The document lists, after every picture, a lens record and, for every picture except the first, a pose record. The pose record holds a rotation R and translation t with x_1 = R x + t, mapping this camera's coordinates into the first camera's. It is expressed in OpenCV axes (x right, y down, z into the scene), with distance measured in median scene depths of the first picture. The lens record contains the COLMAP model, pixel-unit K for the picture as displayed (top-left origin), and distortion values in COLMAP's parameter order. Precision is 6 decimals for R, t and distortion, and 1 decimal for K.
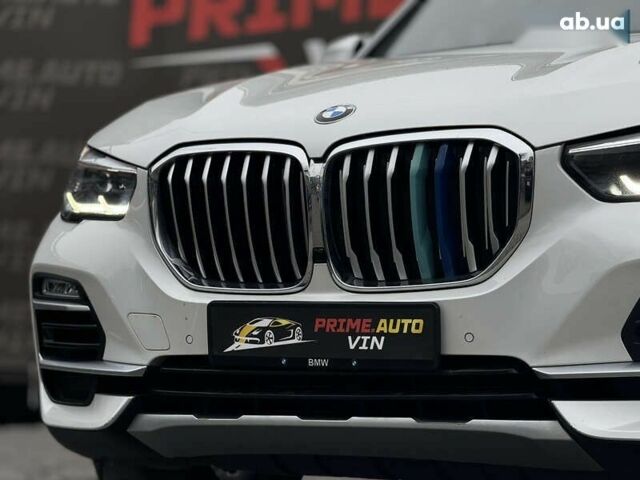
lens RADIAL K [[2214.3, 0, 320.0], [0, 2214.3, 240.0], [0, 0, 1]] dist [0.277400, -0.385177]
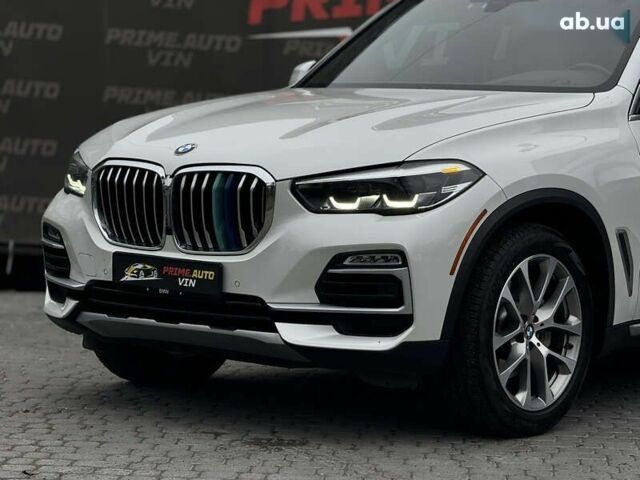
lens RADIAL K [[2214.3, 0, 320.0], [0, 2214.3, 240.0], [0, 0, 1]] dist [0.277400, -0.385177]
pose [[0.983217, 0.061341, -0.171817, 0.418357], [-0.049467, 0.996137, 0.072560, -0.118622], [0.175604, -0.062843, 0.982453, -0.705535]]
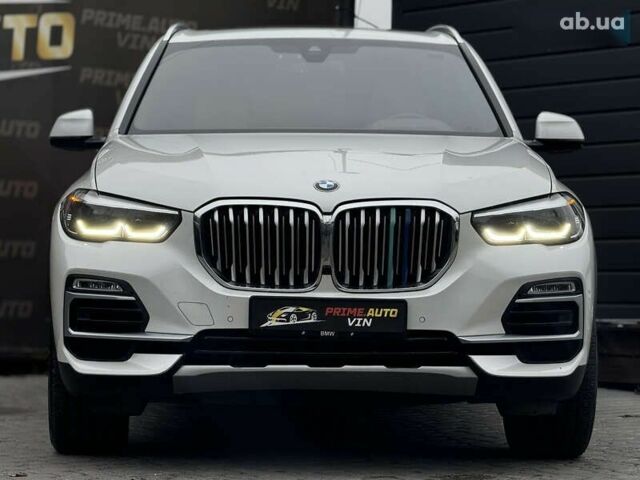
lens RADIAL K [[2214.3, 0, 320.0], [0, 2214.3, 240.0], [0, 0, 1]] dist [0.277400, -0.385177]
pose [[0.846697, 0.032377, 0.531090, -0.895283], [-0.032459, 0.999431, -0.009180, -0.000345], [-0.531085, -0.009466, 0.847266, -0.423411]]
